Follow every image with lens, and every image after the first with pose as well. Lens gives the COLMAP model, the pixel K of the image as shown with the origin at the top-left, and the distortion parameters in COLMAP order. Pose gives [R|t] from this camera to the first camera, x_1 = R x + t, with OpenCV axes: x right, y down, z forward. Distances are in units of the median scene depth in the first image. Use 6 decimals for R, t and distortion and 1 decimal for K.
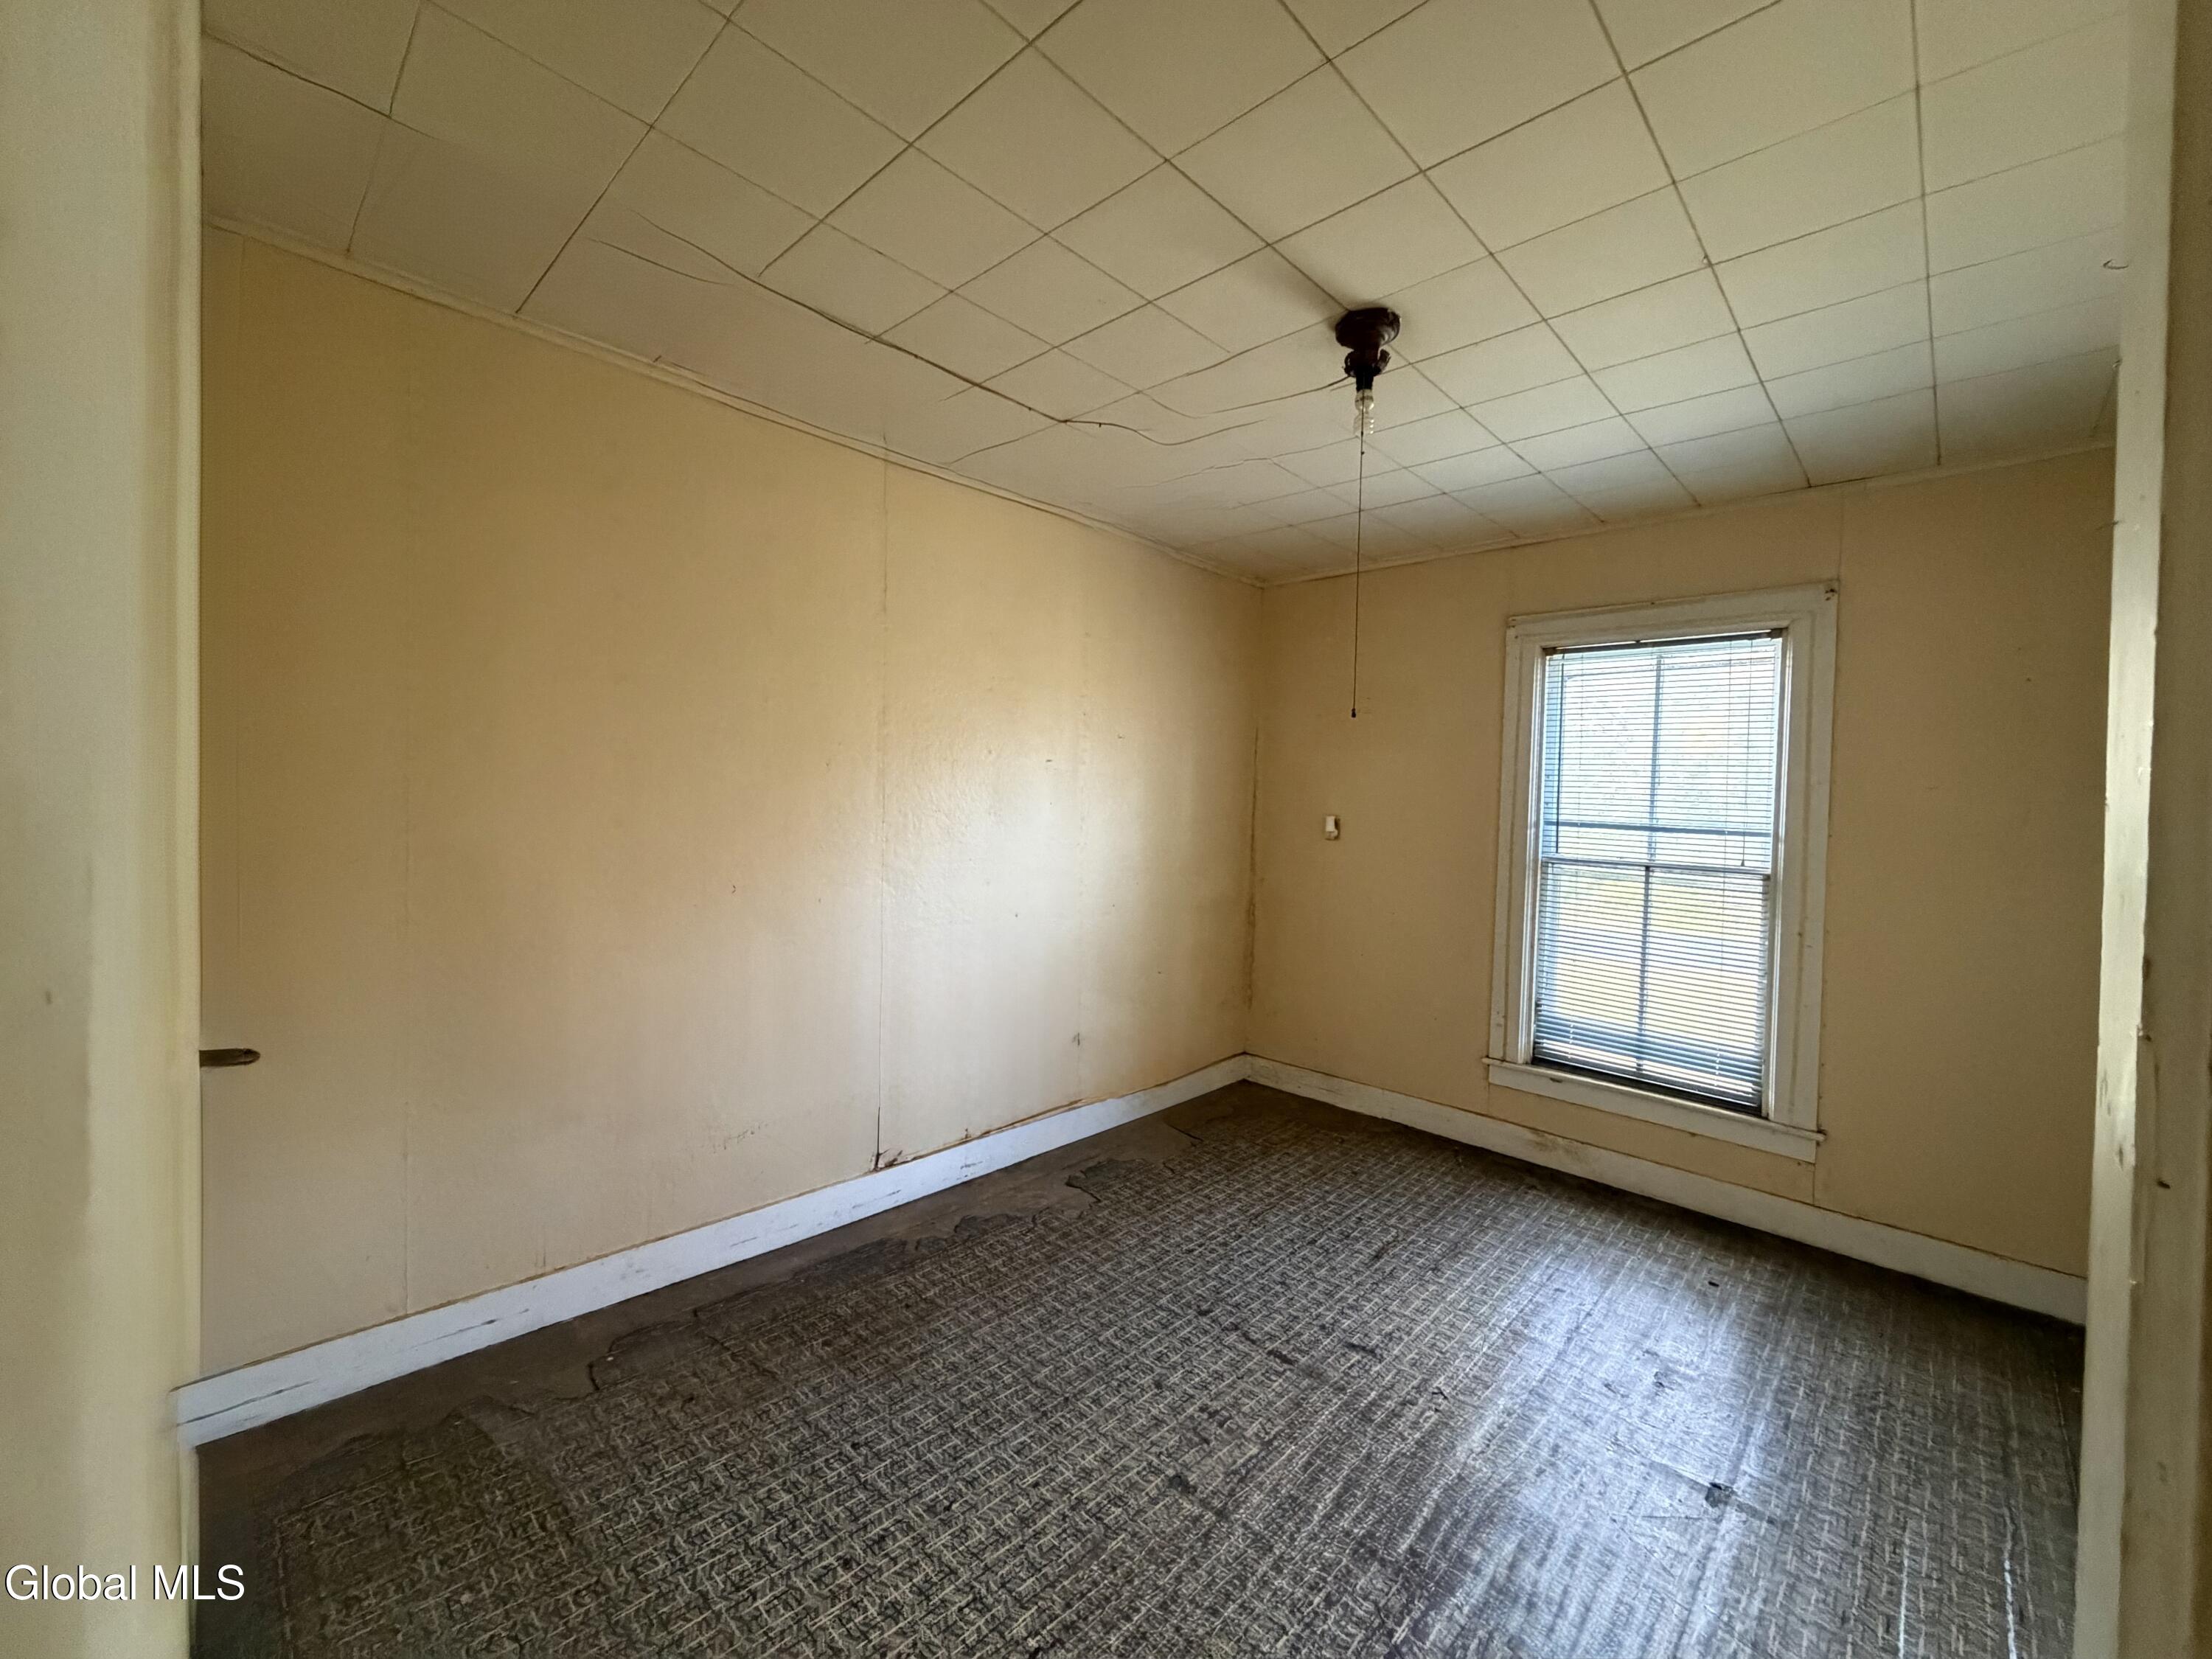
lens RADIAL K [[883.0, 0, 1106.0], [0, 883.0, 829.5], [0, 0, 1]] dist [-0.000567, -0.000156]
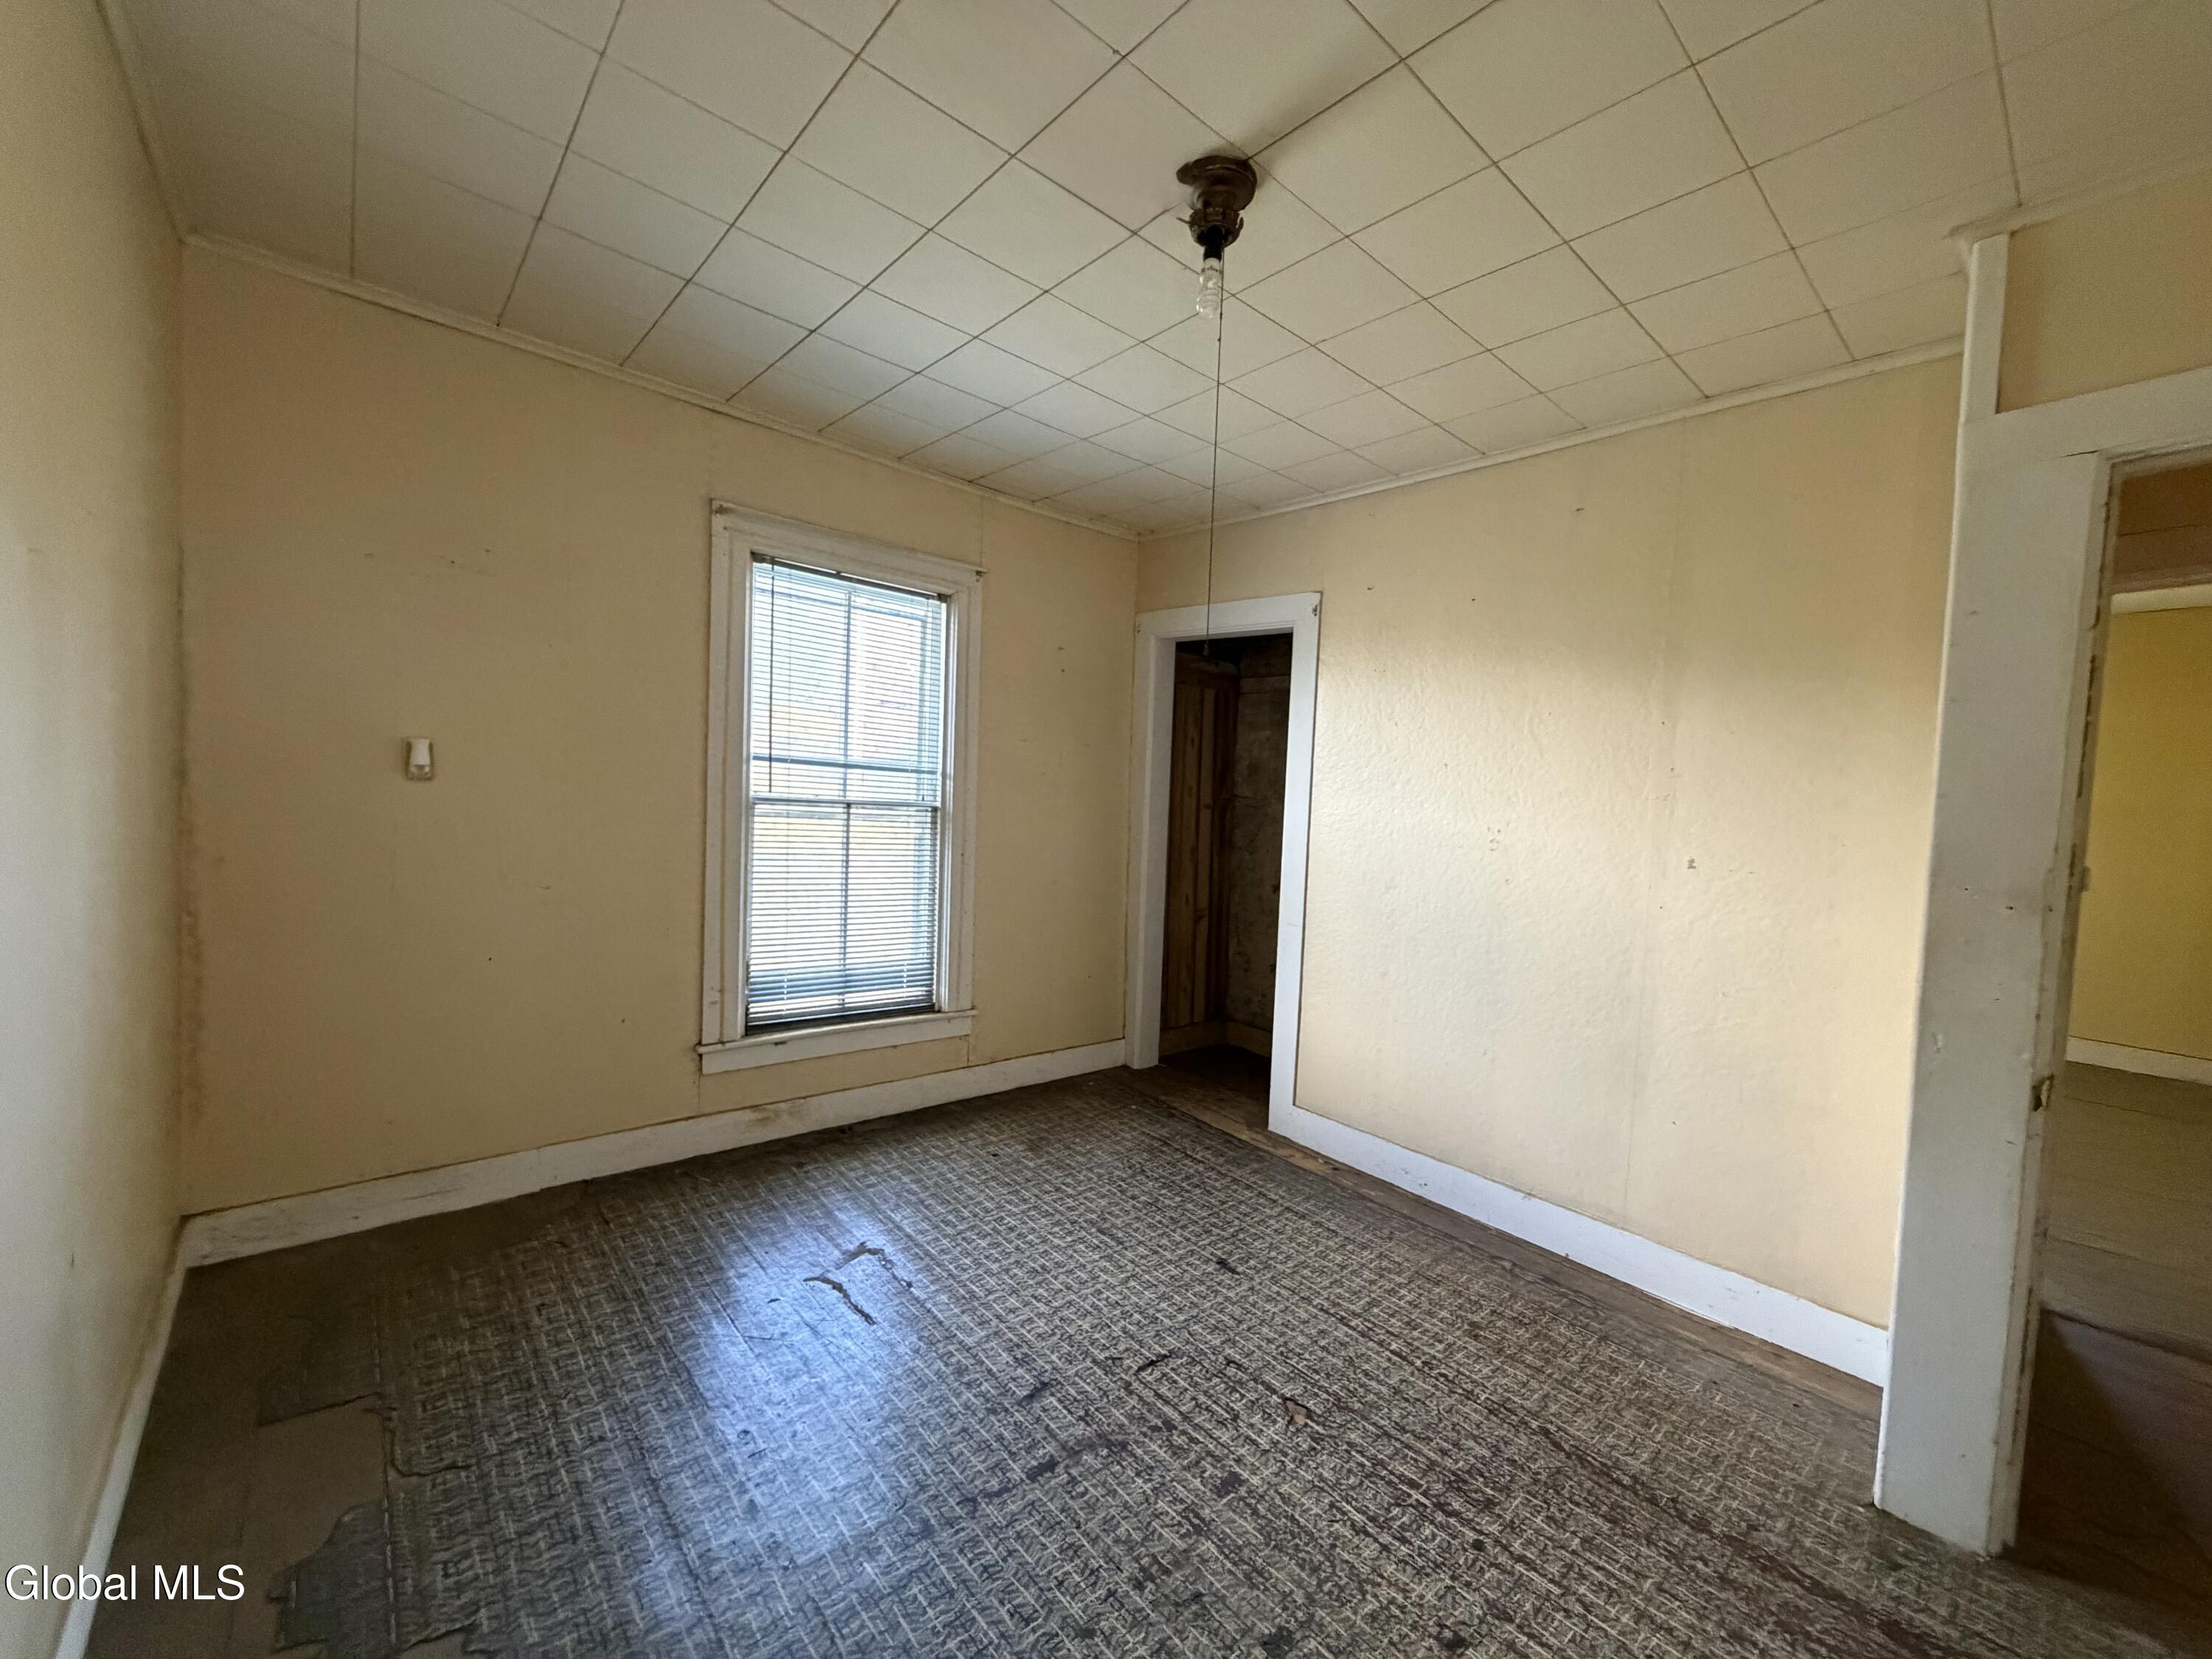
lens RADIAL K [[883.0, 0, 1106.0], [0, 883.0, 829.5], [0, 0, 1]] dist [-0.000567, -0.000156]
pose [[0.089804, -0.075999, 0.993056, -0.357627], [-0.024108, 0.996626, 0.078453, -0.014754], [-0.995668, -0.030986, 0.087669, 0.615141]]
